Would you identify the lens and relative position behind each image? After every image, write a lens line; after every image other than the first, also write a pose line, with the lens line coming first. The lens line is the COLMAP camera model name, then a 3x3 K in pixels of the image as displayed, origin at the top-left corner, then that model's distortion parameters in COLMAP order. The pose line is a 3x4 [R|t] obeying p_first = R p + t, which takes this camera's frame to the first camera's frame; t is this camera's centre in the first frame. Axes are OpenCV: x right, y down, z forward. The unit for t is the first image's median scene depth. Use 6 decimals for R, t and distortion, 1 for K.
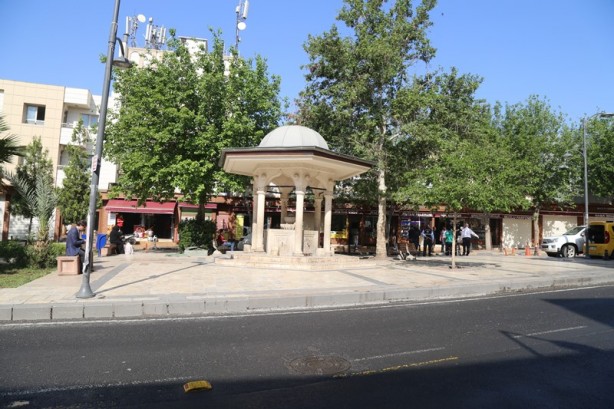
lens RADIAL K [[412.9, 0, 310.5], [0, 412.9, 204.9], [0, 0, 1]] dist [-0.134844, 0.074393]
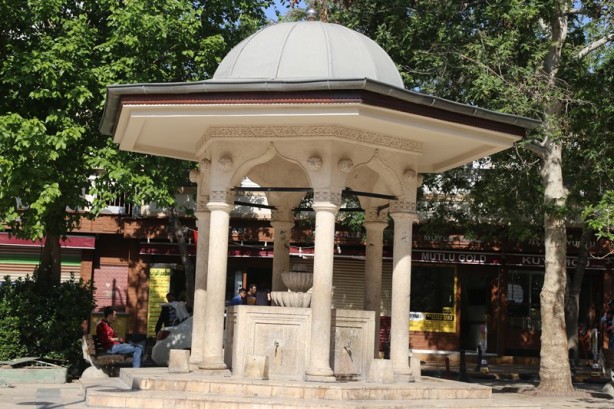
lens RADIAL K [[412.9, 0, 310.5], [0, 412.9, 204.9], [0, 0, 1]] dist [-0.134844, 0.074393]
pose [[0.999184, -0.000486, -0.040389, -0.024079], [-0.000616, 0.999628, -0.027269, -0.021126], [0.040387, 0.027271, 0.998812, 0.648974]]
